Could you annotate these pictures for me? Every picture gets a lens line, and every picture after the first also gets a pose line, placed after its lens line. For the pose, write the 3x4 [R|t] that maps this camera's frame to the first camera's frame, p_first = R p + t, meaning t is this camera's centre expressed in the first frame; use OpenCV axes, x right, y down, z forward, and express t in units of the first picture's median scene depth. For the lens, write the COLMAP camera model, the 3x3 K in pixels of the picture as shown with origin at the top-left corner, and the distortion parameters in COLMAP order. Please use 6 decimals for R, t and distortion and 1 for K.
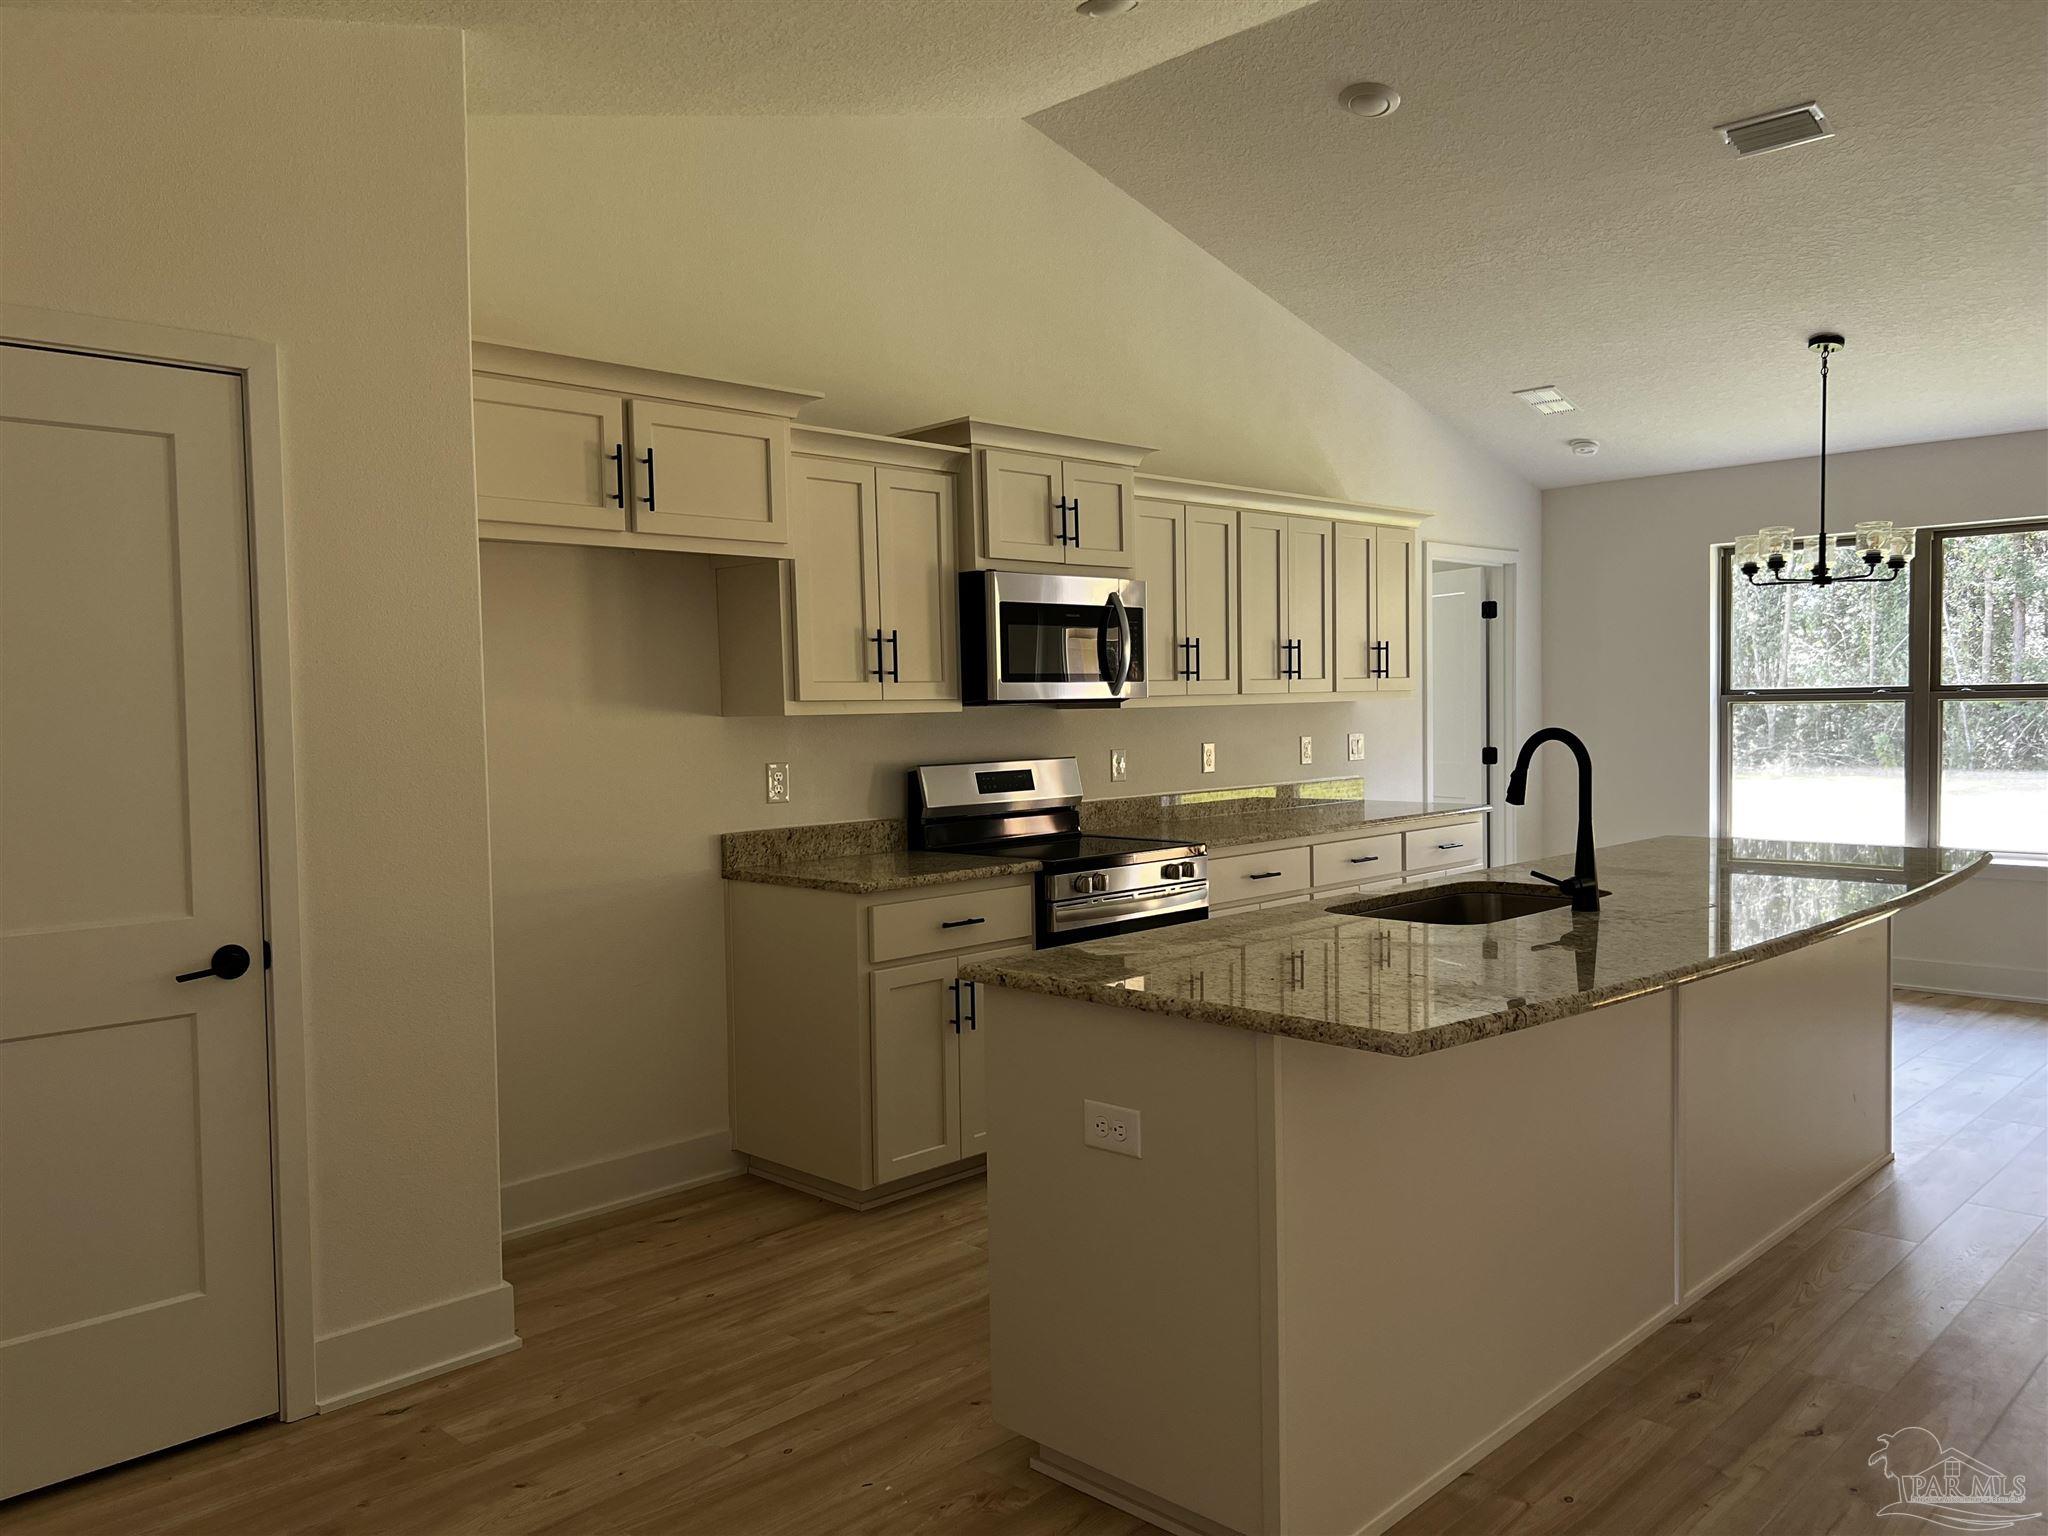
lens RADIAL K [[1546.1, 0, 1040.2], [0, 1546.1, 770.5], [0, 0, 1]] dist [0.033458, -0.030511]
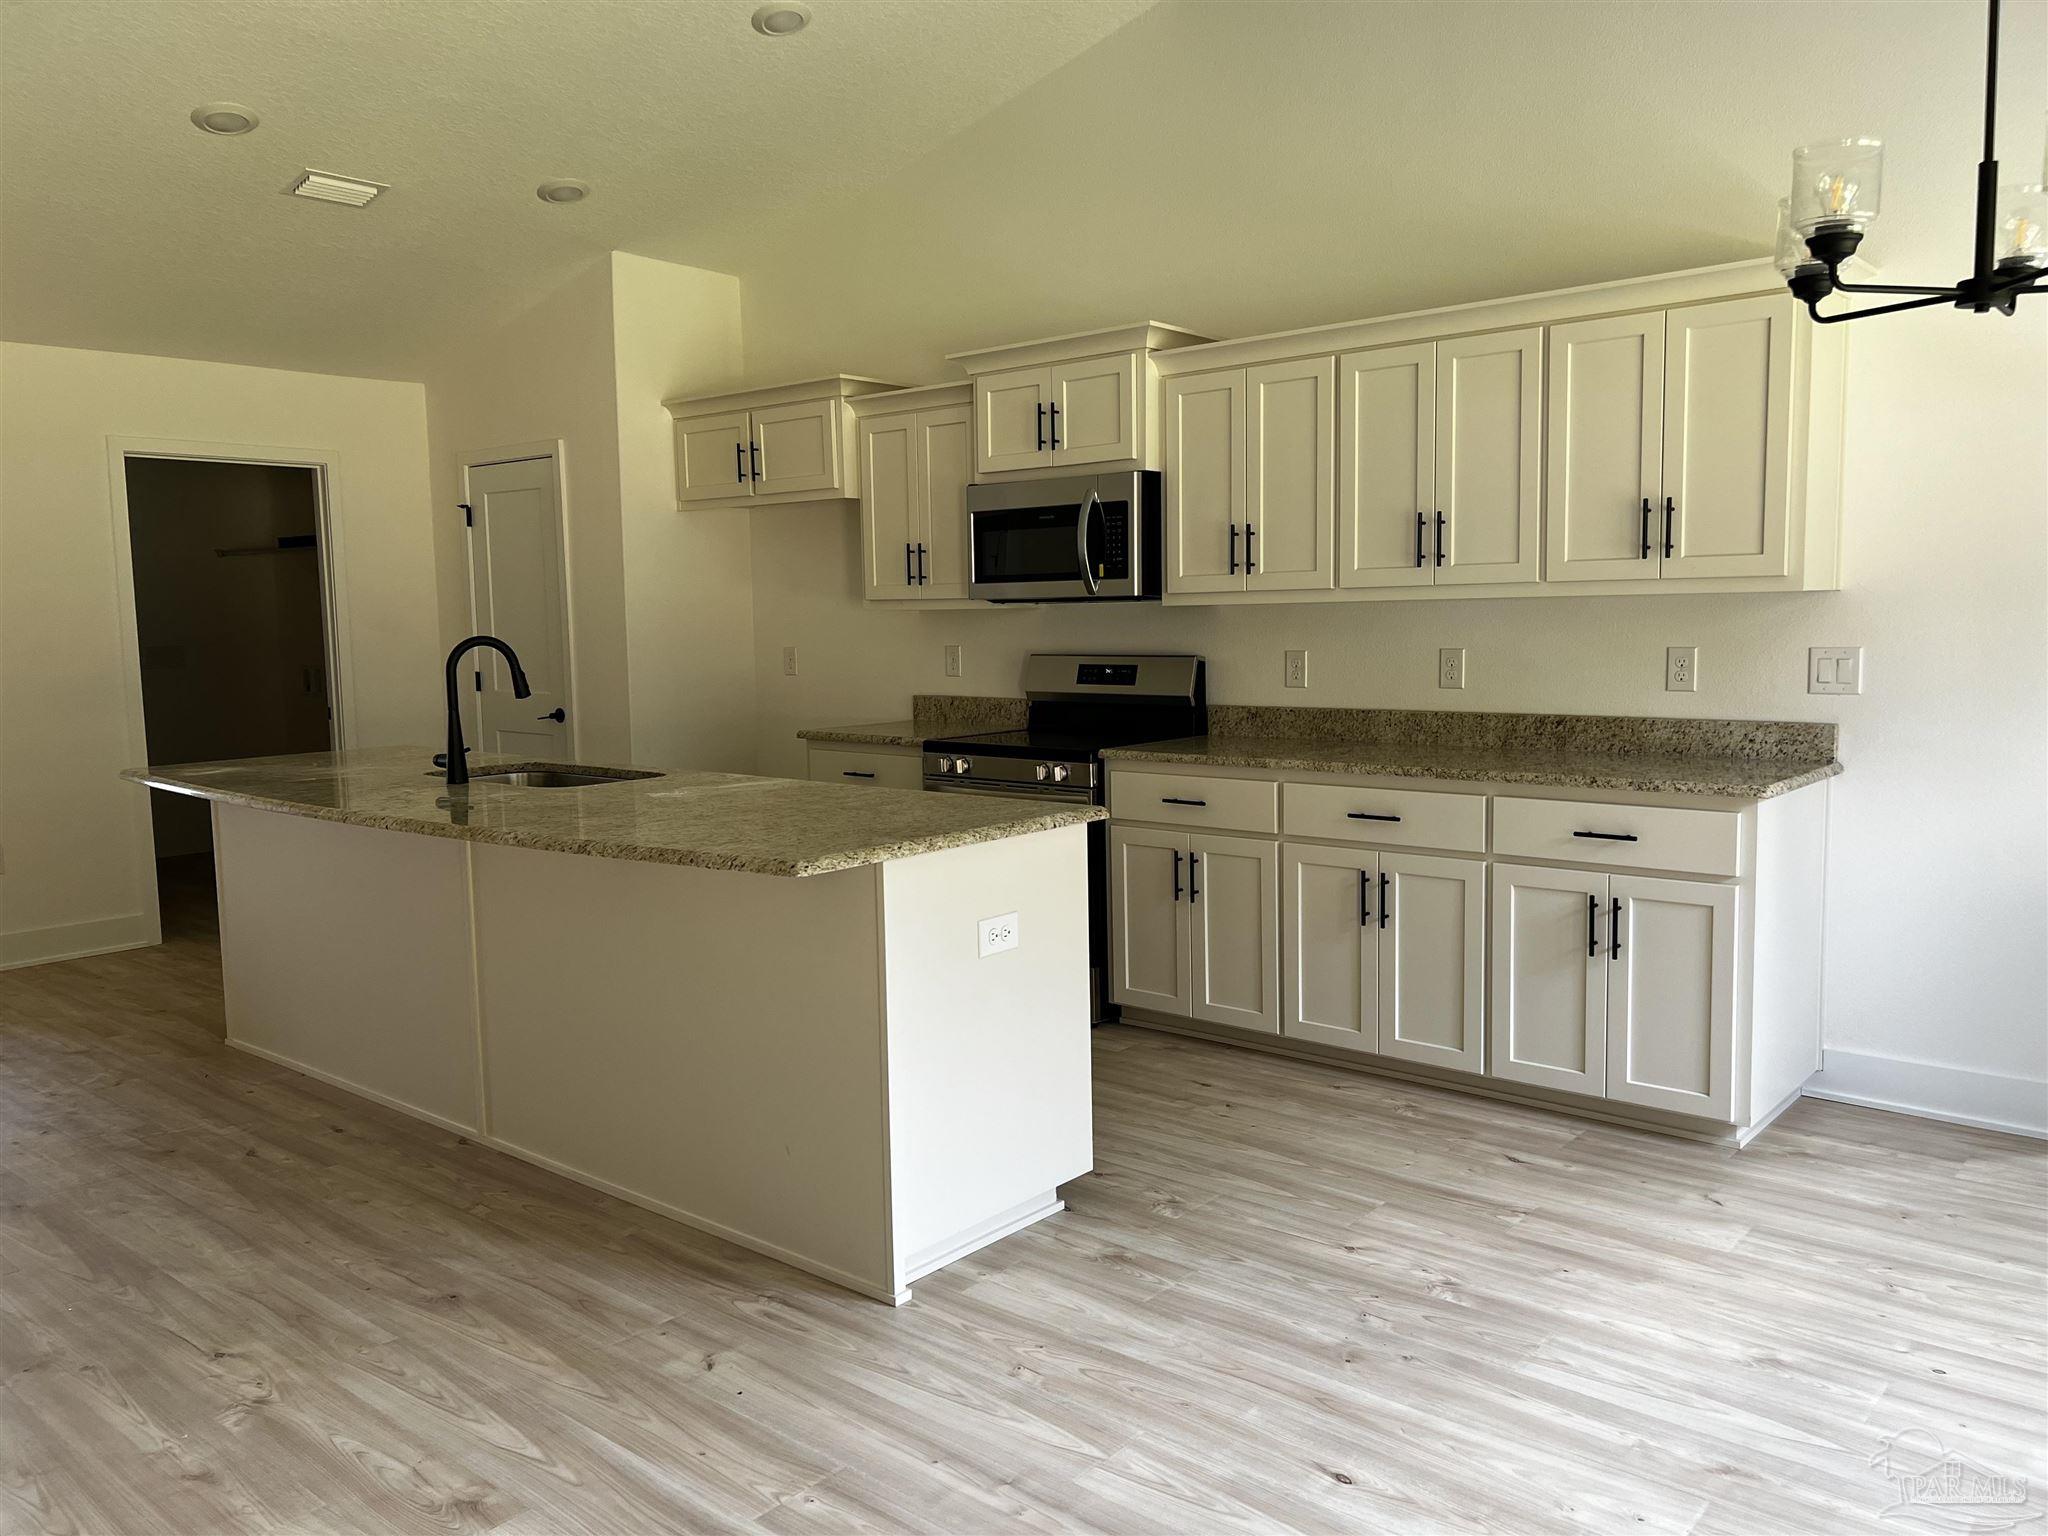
lens RADIAL K [[1546.1, 0, 1037.0], [0, 1546.1, 766.8], [0, 0, 1]] dist [0.033458, -0.030511]
pose [[0.060281, 0.111993, -0.991879, 1.126104], [-0.031840, 0.993396, 0.110229, -0.049162], [0.997673, 0.024936, 0.063449, 0.970520]]
